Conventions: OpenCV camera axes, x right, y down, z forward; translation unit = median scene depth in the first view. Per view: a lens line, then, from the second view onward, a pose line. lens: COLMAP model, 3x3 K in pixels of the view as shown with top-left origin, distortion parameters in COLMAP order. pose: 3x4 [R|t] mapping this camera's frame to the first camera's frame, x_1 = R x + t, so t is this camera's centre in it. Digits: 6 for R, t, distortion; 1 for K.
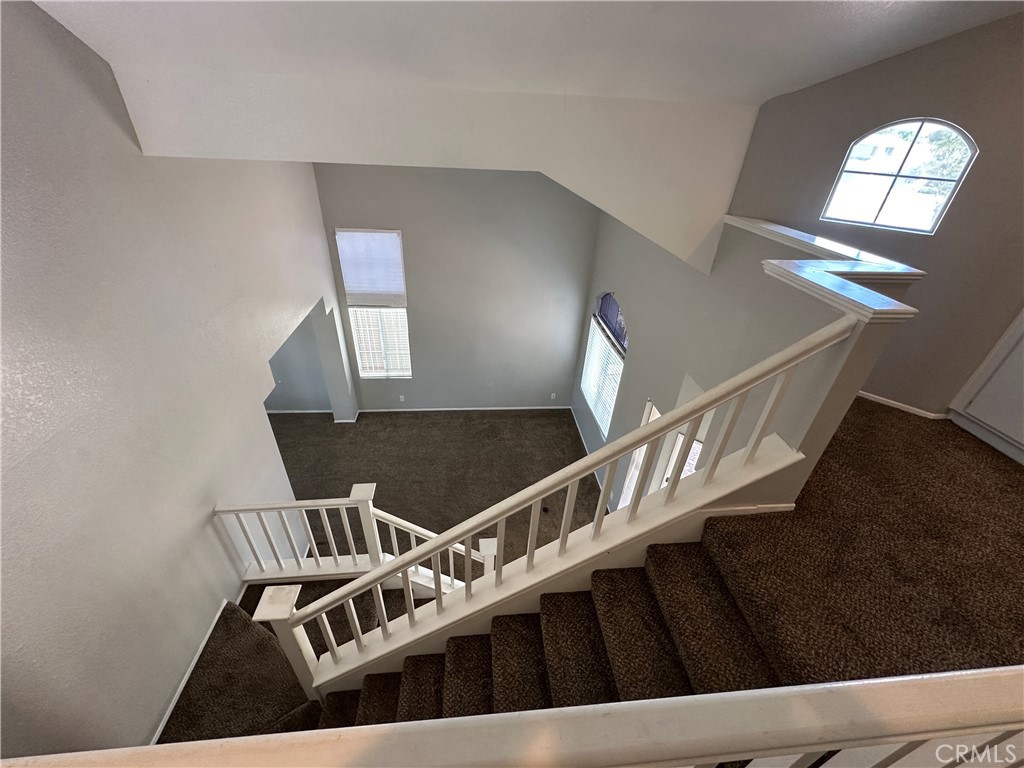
lens RADIAL K [[412.4, 0, 510.9], [0, 412.4, 384.5], [0, 0, 1]] dist [-0.006713, 0.001187]
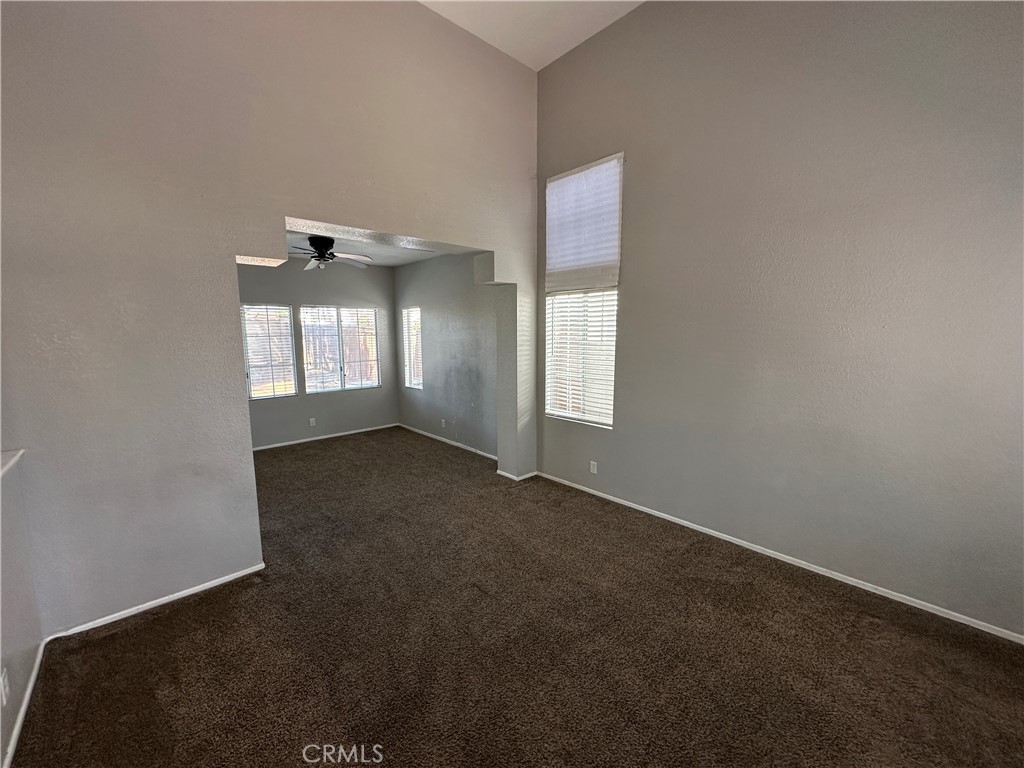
lens RADIAL K [[412.4, 0, 511.6], [0, 412.4, 382.5], [0, 0, 1]] dist [-0.006713, 0.001187]
pose [[0.597546, 0.048742, -0.800352, 0.125341], [-0.401479, 0.882207, -0.246019, 0.129794], [0.694084, 0.468332, 0.546728, 0.644794]]
